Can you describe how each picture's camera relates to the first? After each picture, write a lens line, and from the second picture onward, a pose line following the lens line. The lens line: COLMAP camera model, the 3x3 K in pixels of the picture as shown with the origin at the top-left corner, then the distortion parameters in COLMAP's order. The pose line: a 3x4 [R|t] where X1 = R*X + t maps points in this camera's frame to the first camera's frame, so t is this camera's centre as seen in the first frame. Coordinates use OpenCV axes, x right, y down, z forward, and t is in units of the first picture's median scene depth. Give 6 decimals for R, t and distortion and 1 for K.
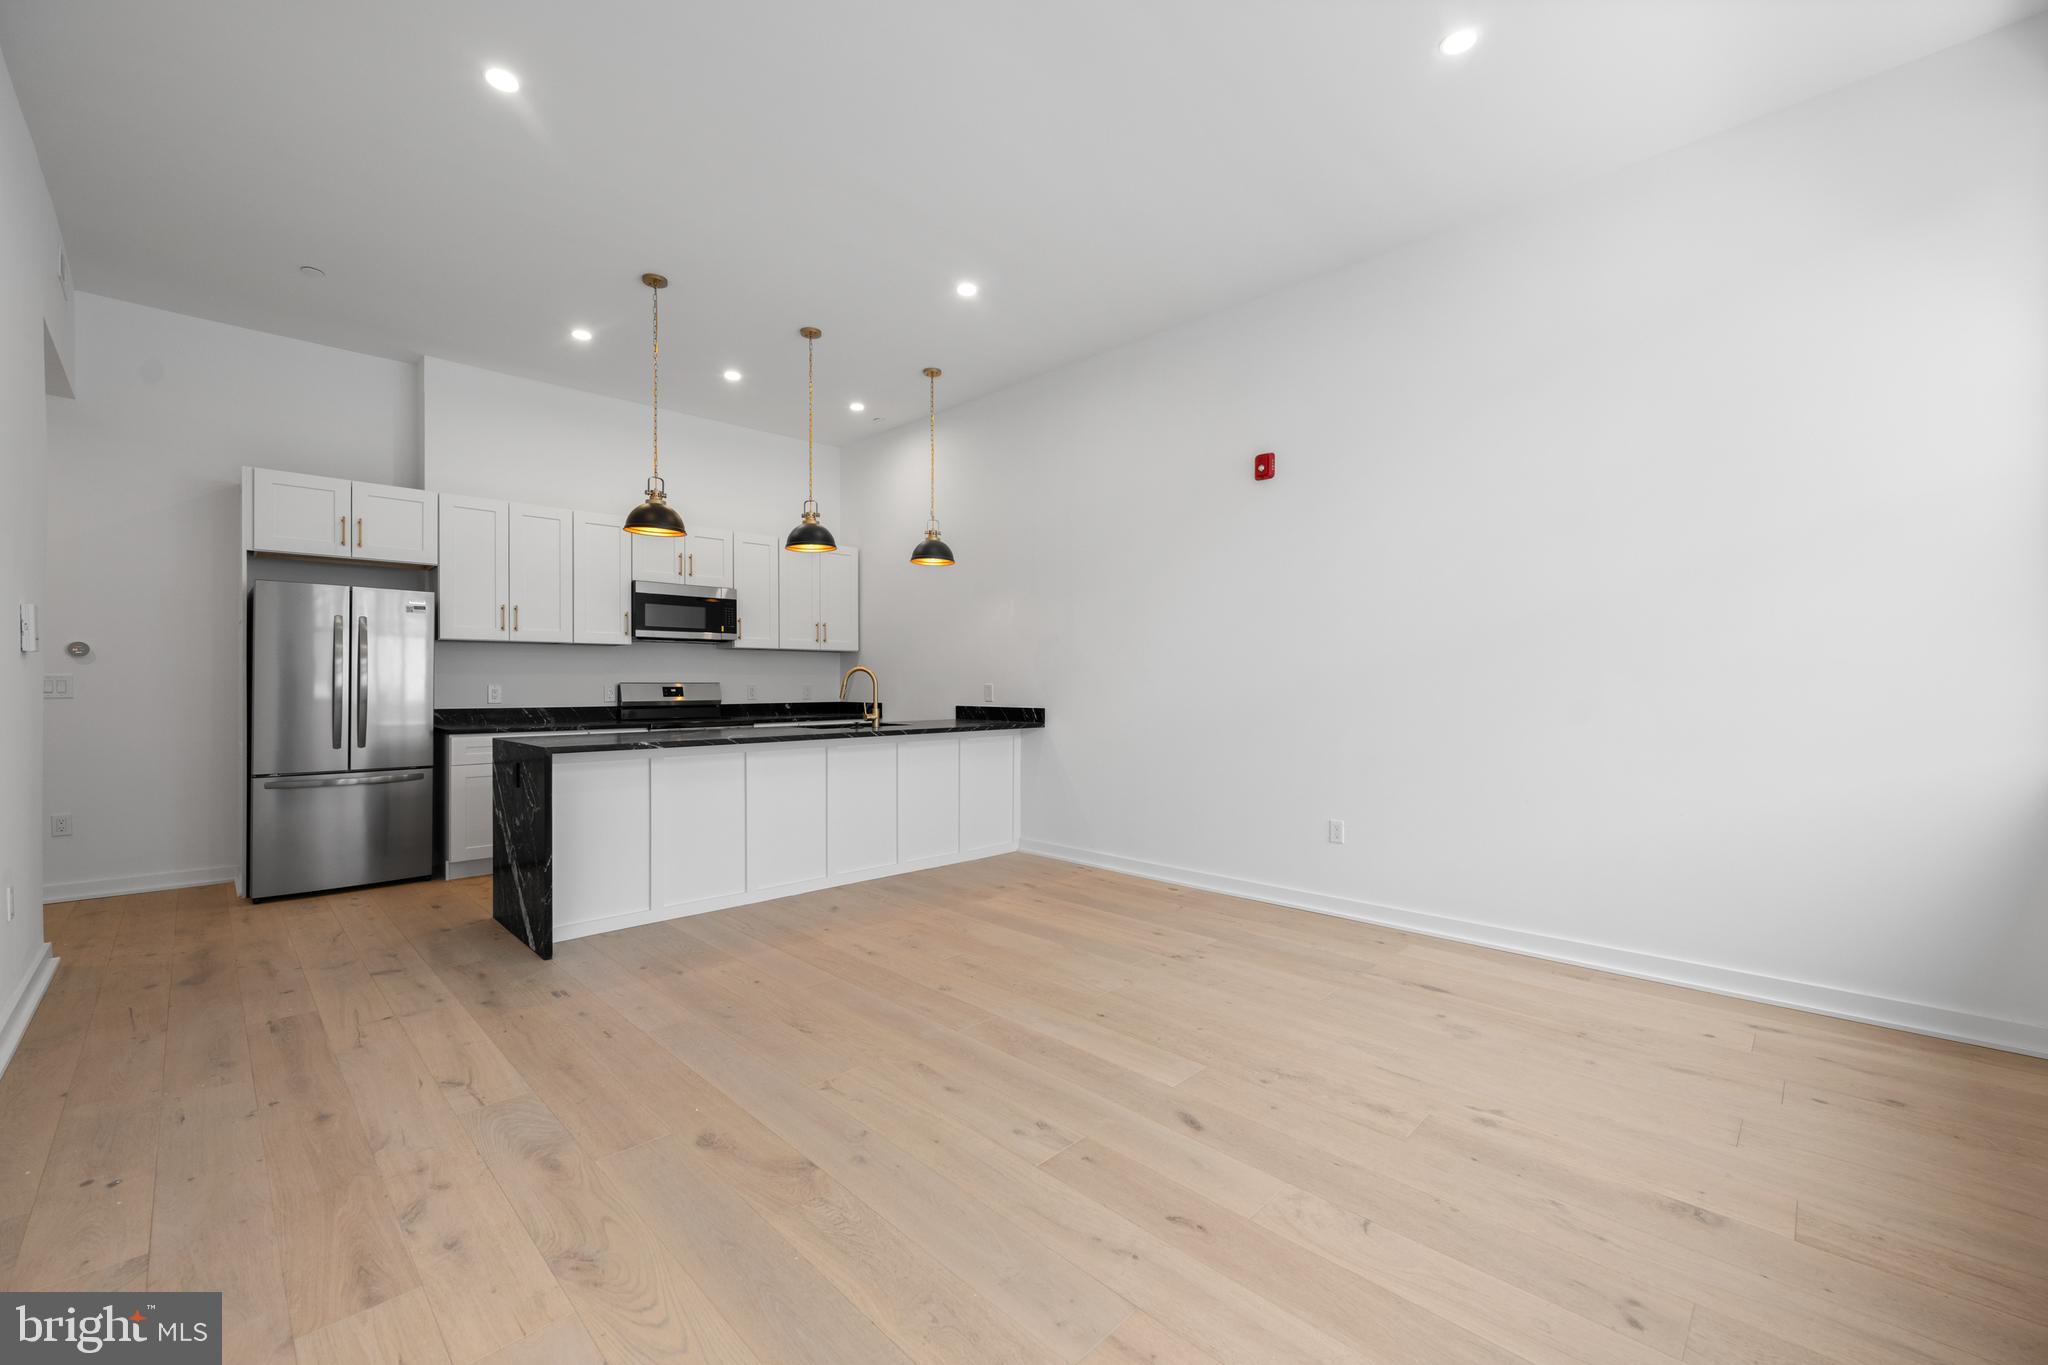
lens RADIAL K [[833.9, 0, 1024.0], [0, 833.9, 682.5], [0, 0, 1]] dist [-0.002016, -0.000116]
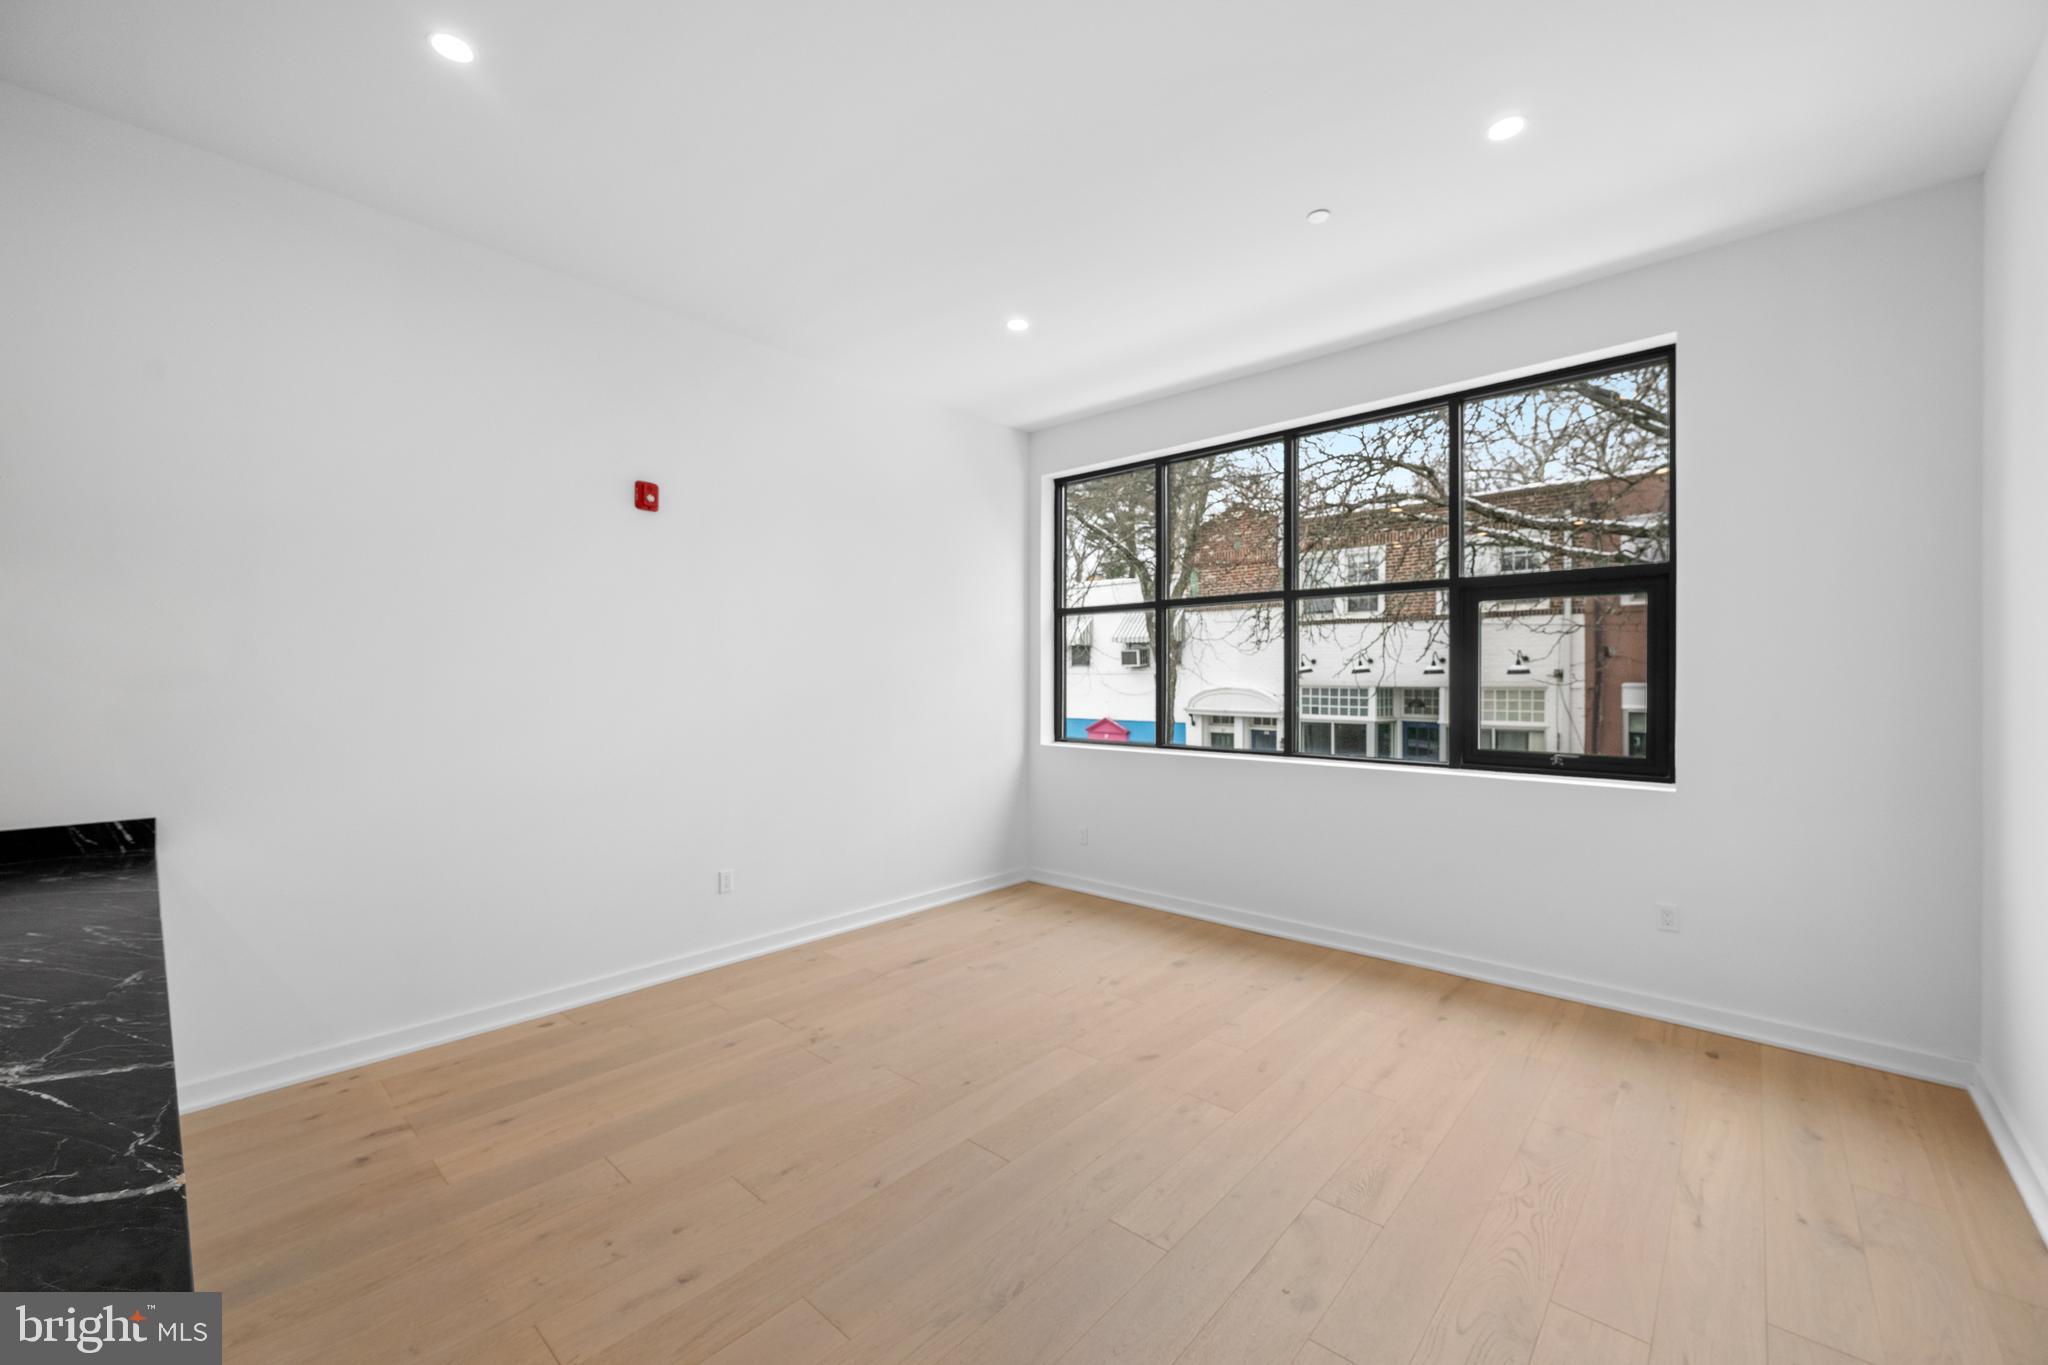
lens RADIAL K [[813.7, 0, 1024.0], [0, 813.7, 682.5], [0, 0, 1]] dist [-0.001703, -0.000108]
pose [[-0.047517, -0.005965, 0.998853, -0.759767], [-0.001254, 0.999982, 0.005912, -0.084785], [-0.998870, -0.000971, -0.047524, 0.816090]]
